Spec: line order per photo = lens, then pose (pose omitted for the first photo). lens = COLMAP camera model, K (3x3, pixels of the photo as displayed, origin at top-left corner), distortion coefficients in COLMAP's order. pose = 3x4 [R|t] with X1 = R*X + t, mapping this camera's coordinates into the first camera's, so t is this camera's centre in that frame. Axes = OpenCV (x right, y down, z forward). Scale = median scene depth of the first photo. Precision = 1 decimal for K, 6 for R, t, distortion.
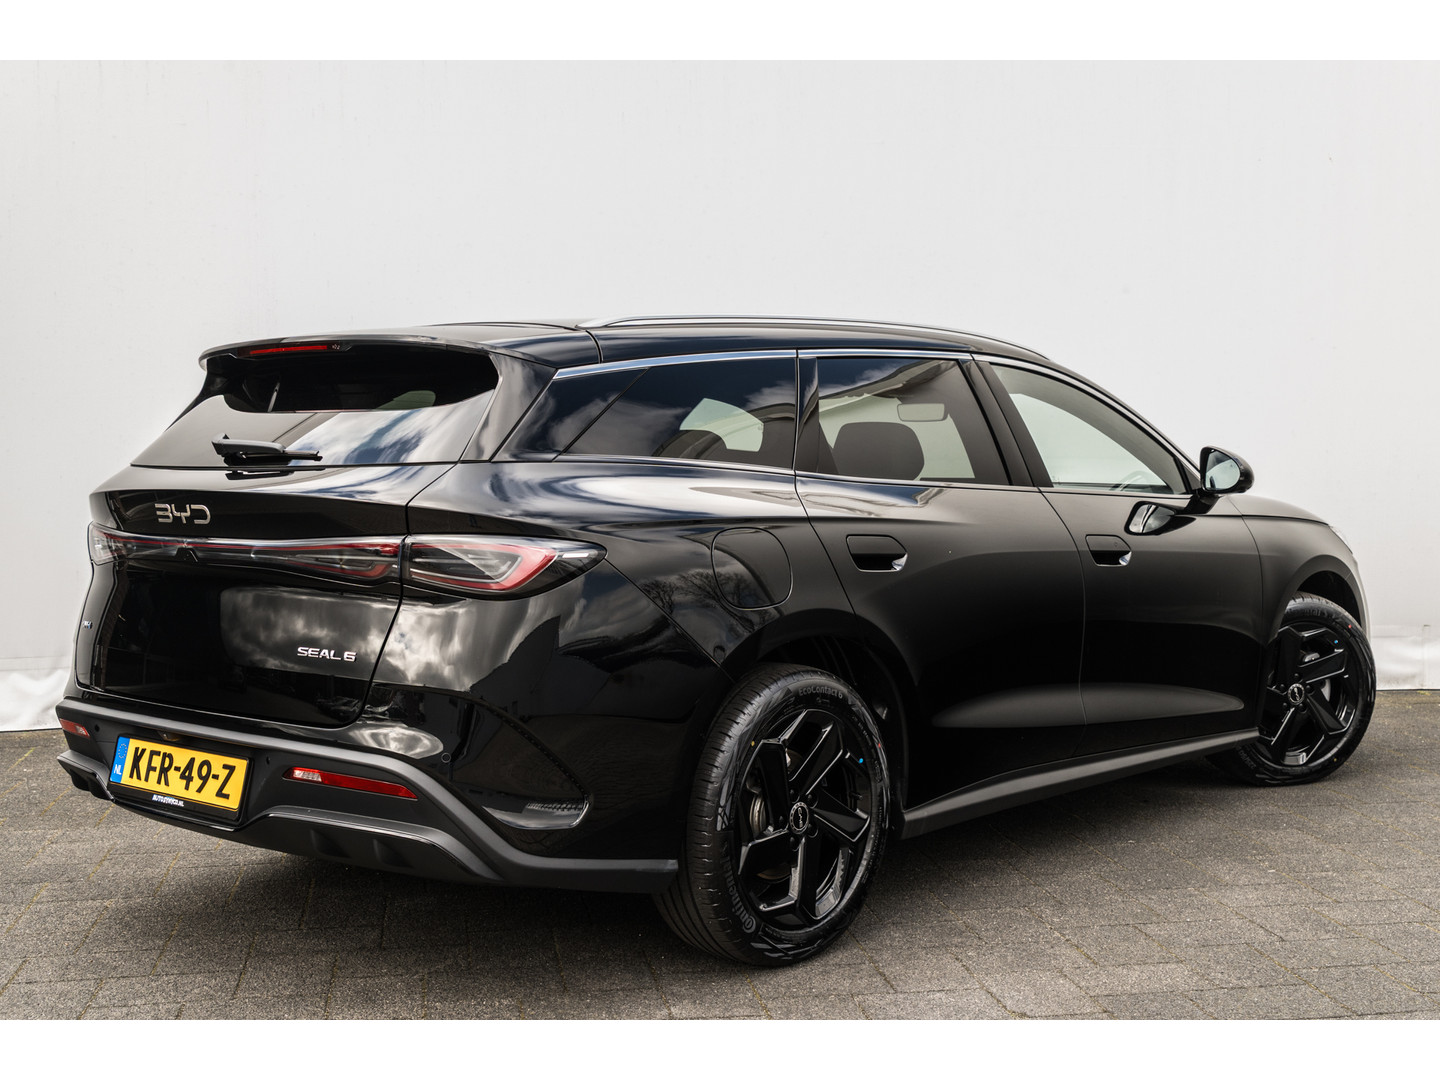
lens RADIAL K [[1759.7, 0, 720.0], [0, 1759.7, 540.0], [0, 0, 1]] dist [-0.000510, 0.023967]
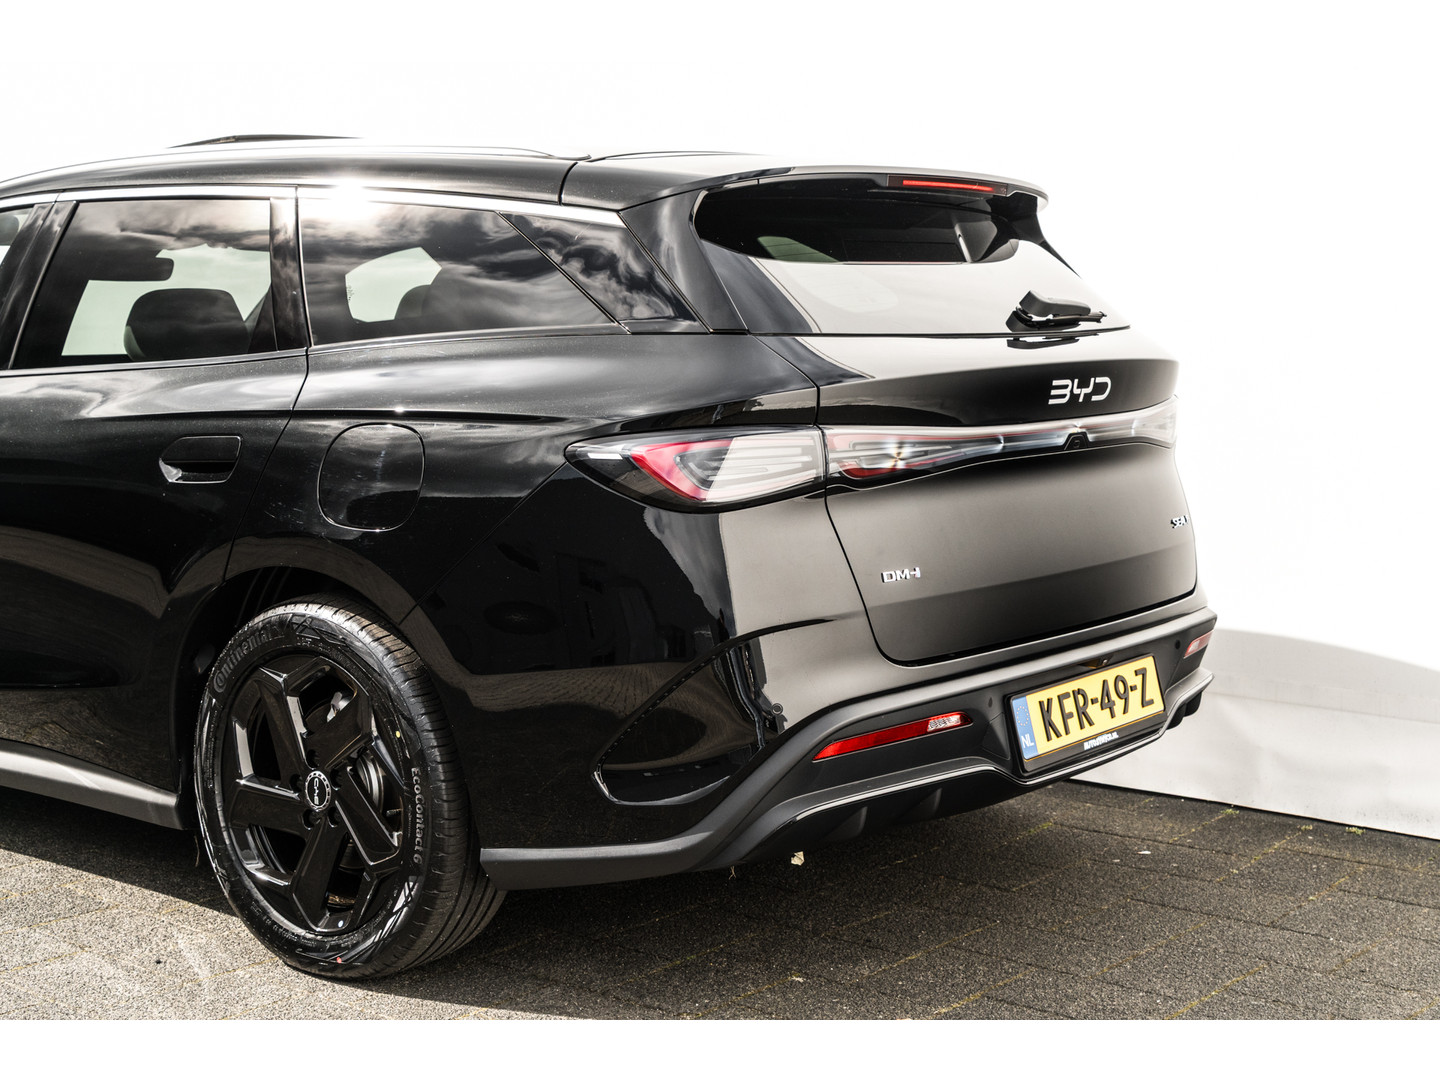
lens RADIAL K [[2032.1, 0, 720.0], [0, 2032.1, 540.0], [0, 0, 1]] dist [0.209437, -0.001596]
pose [[-0.080480, -0.109533, 0.990720, -1.230590], [0.050277, 0.992232, 0.113785, -0.061929], [-0.995487, 0.058968, -0.074348, 1.237888]]
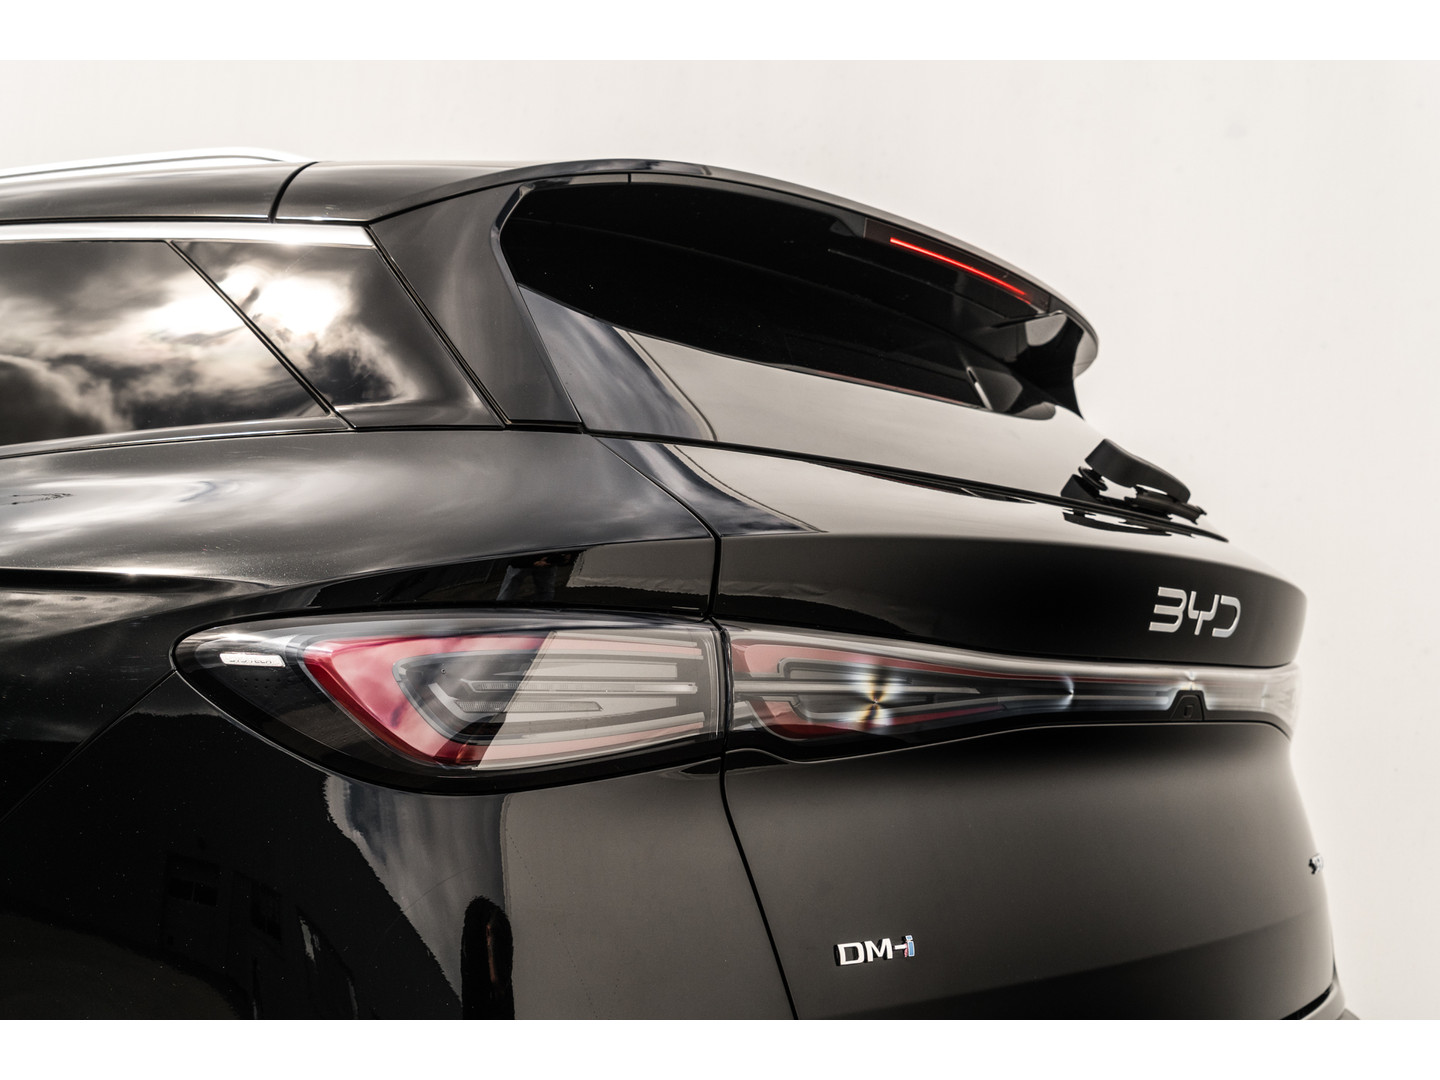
lens RADIAL K [[1805.3, 0, 720.0], [0, 1805.3, 540.0], [0, 0, 1]] dist [0.062476, -0.002290]
pose [[-0.109497, 0.053894, 0.992525, -0.749558], [-0.005107, 0.998485, -0.054781, -0.007704], [-0.993974, -0.011068, -0.109056, 1.170068]]
